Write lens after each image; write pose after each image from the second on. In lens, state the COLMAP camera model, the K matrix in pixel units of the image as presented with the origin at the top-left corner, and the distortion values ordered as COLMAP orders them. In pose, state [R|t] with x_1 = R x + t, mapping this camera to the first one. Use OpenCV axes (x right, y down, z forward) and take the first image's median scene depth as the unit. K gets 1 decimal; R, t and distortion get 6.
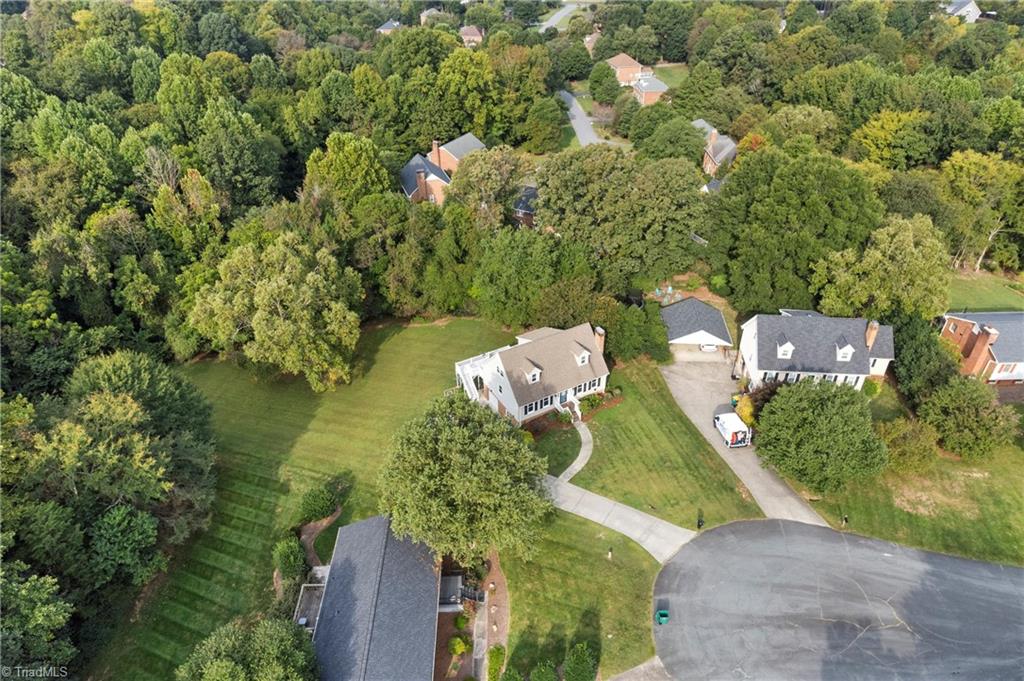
lens RADIAL K [[648.3, 0, 516.2], [0, 648.3, 344.1], [0, 0, 1]] dist [-0.058401, 0.076203]
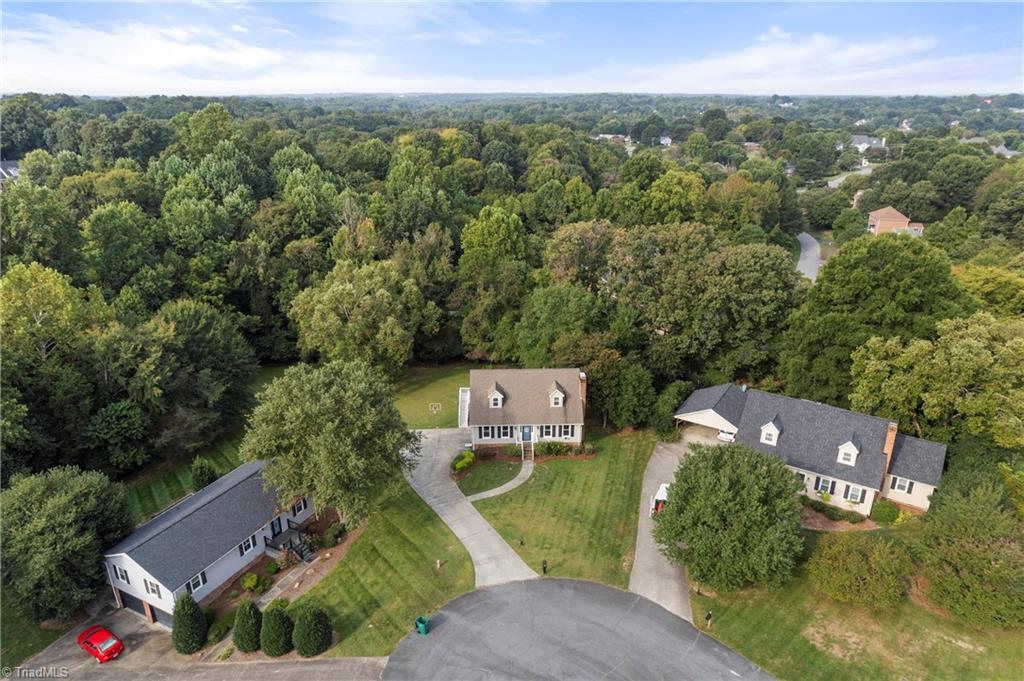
lens RADIAL K [[648.3, 0, 516.2], [0, 648.3, 344.1], [0, 0, 1]] dist [-0.058401, 0.076203]
pose [[0.881783, 0.173016, -0.438776, 0.369002], [-0.270555, 0.947561, -0.170083, 0.099580], [0.386340, 0.268689, 0.882353, 0.098413]]
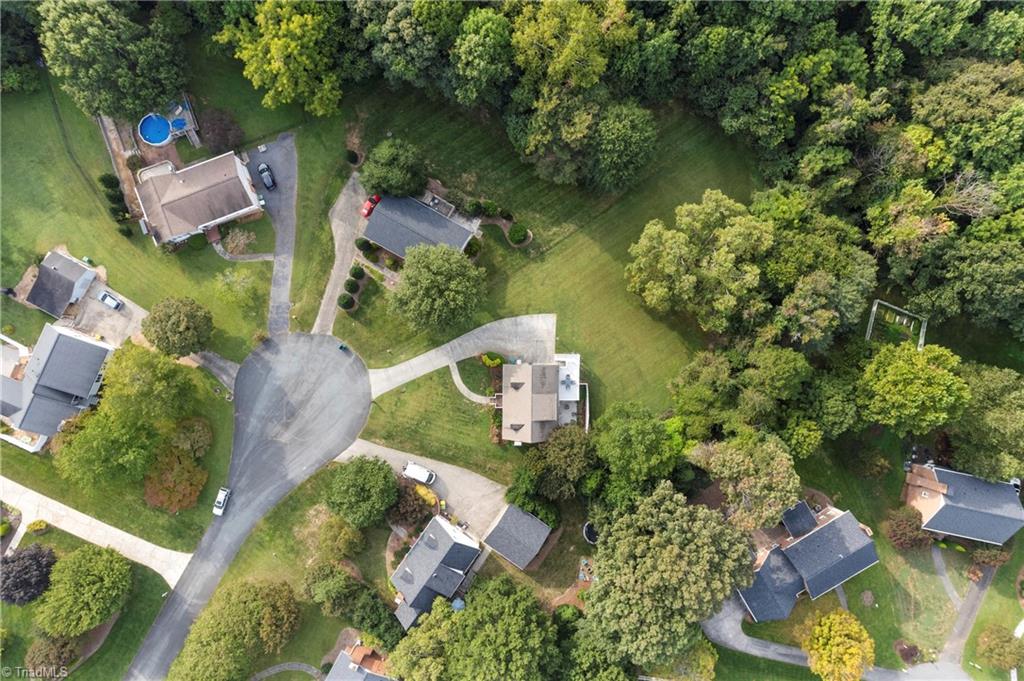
lens RADIAL K [[648.3, 0, 516.2], [0, 648.3, 344.1], [0, 0, 1]] dist [-0.058401, 0.076203]
pose [[-0.509250, 0.860190, -0.027151, -0.006295], [-0.503175, -0.271998, 0.820263, -0.880702], [0.698198, 0.431381, 0.571341, 0.109005]]
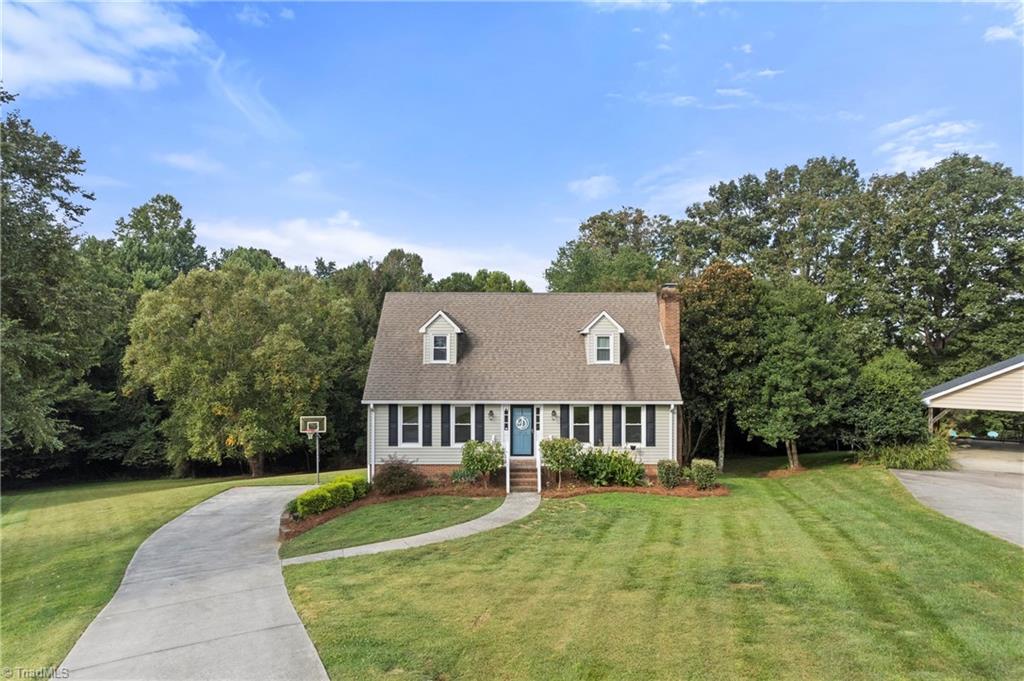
lens RADIAL K [[648.3, 0, 516.2], [0, 648.3, 344.1], [0, 0, 1]] dist [-0.058401, 0.076203]
pose [[0.865708, -0.001254, -0.500548, 0.195104], [-0.287258, 0.817689, -0.498866, 0.172852], [0.409919, 0.575658, 0.707520, 0.595796]]
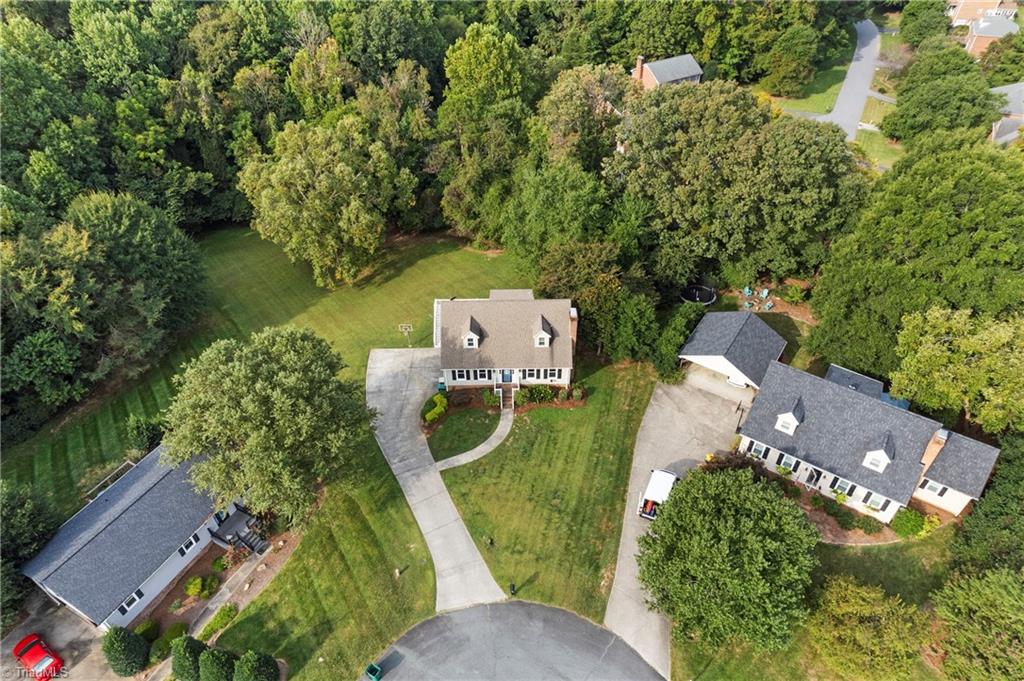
lens RADIAL K [[648.3, 0, 516.2], [0, 648.3, 344.1], [0, 0, 1]] dist [-0.058401, 0.076203]
pose [[0.872499, 0.321667, -0.367799, 0.305390], [-0.277085, 0.945723, 0.169800, -0.082024], [0.402456, -0.046239, 0.914271, 0.202670]]
